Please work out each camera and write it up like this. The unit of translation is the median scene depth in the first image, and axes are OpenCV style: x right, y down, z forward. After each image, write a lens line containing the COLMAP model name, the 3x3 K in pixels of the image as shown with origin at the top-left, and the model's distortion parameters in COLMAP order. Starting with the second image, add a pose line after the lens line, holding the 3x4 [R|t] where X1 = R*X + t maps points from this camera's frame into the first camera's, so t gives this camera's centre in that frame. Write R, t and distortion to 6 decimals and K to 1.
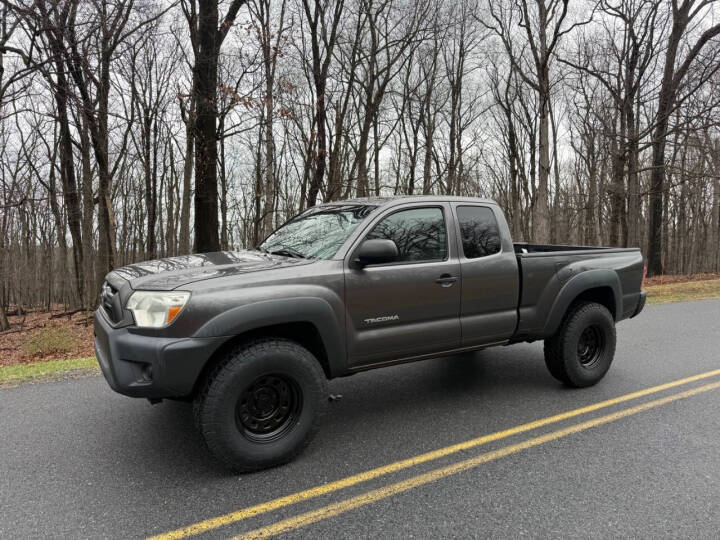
lens RADIAL K [[506.1, 0, 358.9], [0, 506.1, 274.4], [0, 0, 1]] dist [0.054006, -0.070354]
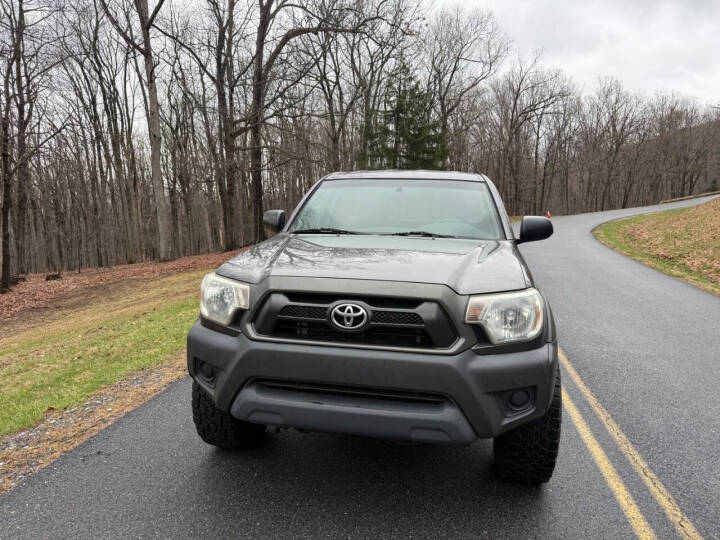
lens RADIAL K [[508.3, 0, 362.6], [0, 508.3, 270.6], [0, 0, 1]] dist [0.044548, -0.064689]
pose [[0.676884, -0.094495, 0.729999, -0.805915], [0.060522, 0.995512, 0.072747, -0.048068], [-0.733598, -0.005060, 0.679565, 0.483310]]
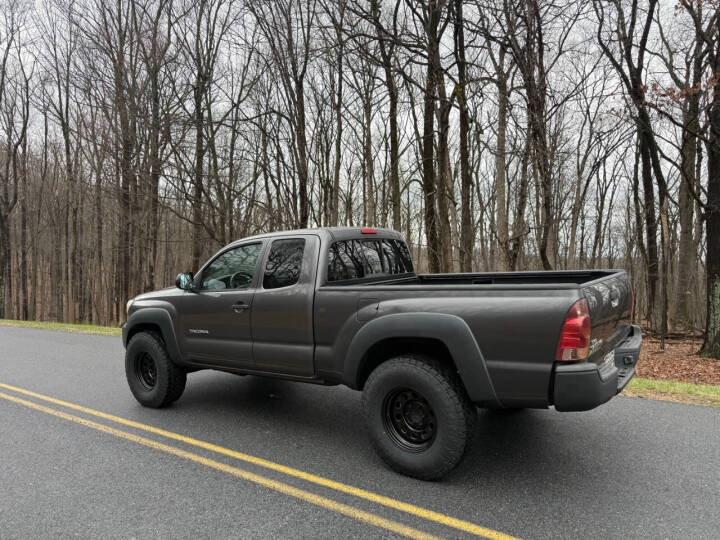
lens RADIAL K [[501.0, 0, 361.7], [0, 501.0, 272.8], [0, 0, 1]] dist [0.062287, -0.081537]
pose [[0.361570, 0.004053, -0.932336, 1.308764], [-0.047450, 0.998775, -0.014060, -0.061511], [0.931137, 0.049323, 0.361320, 0.811800]]
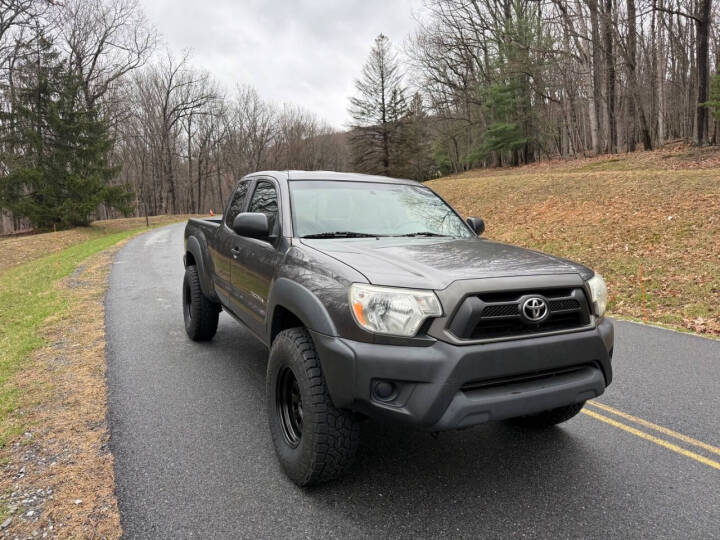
lens RADIAL K [[505.3, 0, 360.8], [0, 505.3, 270.2], [0, 0, 1]] dist [0.060707, -0.071494]
pose [[0.076572, -0.129331, 0.988641, -1.033709], [0.078810, 0.989235, 0.123305, -0.097683], [-0.993945, 0.068473, 0.085940, 1.011928]]
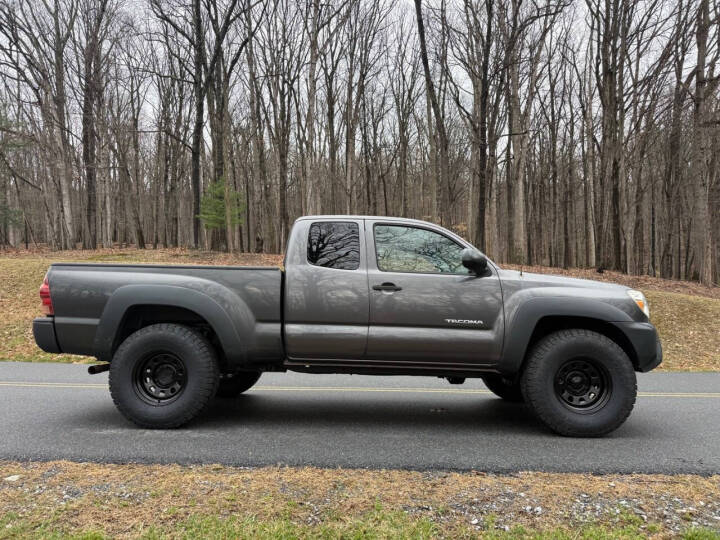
lens RADIAL K [[508.3, 0, 362.6], [0, 508.3, 270.6], [0, 0, 1]] dist [0.044548, -0.064689]
pose [[-0.836475, 0.028321, 0.547273, -0.570576], [0.027862, 0.999570, -0.009143, -0.055846], [-0.547297, 0.007600, -0.836904, 2.204408]]
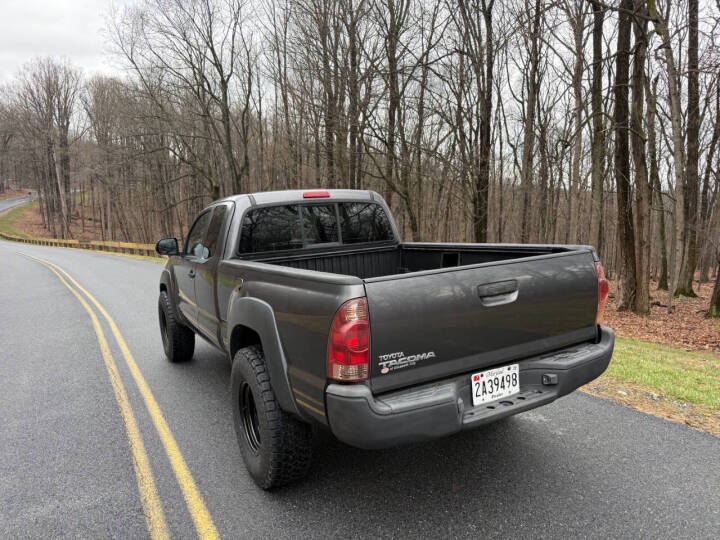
lens RADIAL K [[505.3, 0, 360.8], [0, 505.3, 270.2], [0, 0, 1]] dist [0.060707, -0.071494]
pose [[-0.048751, 0.098303, -0.993962, 1.266308], [-0.048428, 0.993742, 0.100657, -0.130432], [0.997636, 0.053043, -0.043685, 1.386306]]
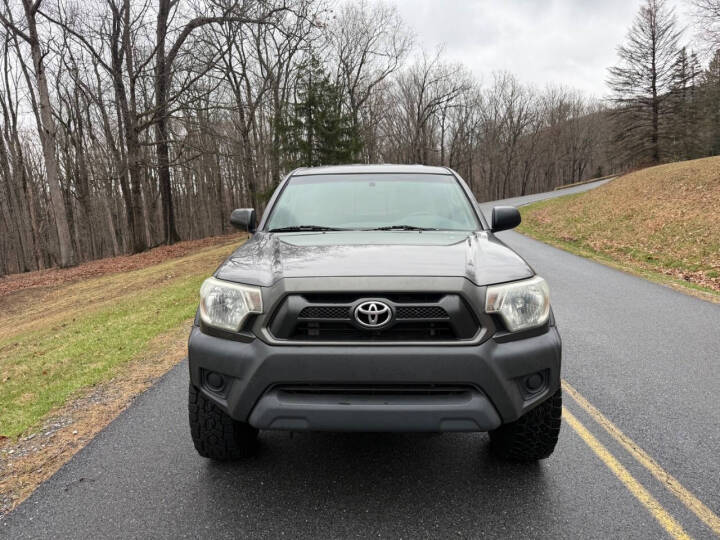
lens RADIAL K [[506.1, 0, 358.9], [0, 506.1, 274.4], [0, 0, 1]] dist [0.054006, -0.070354]
pose [[0.546437, -0.142355, 0.825313, -0.868509], [0.098723, 0.989526, 0.105315, -0.060306], [-0.831661, 0.023930, 0.554768, 0.576165]]
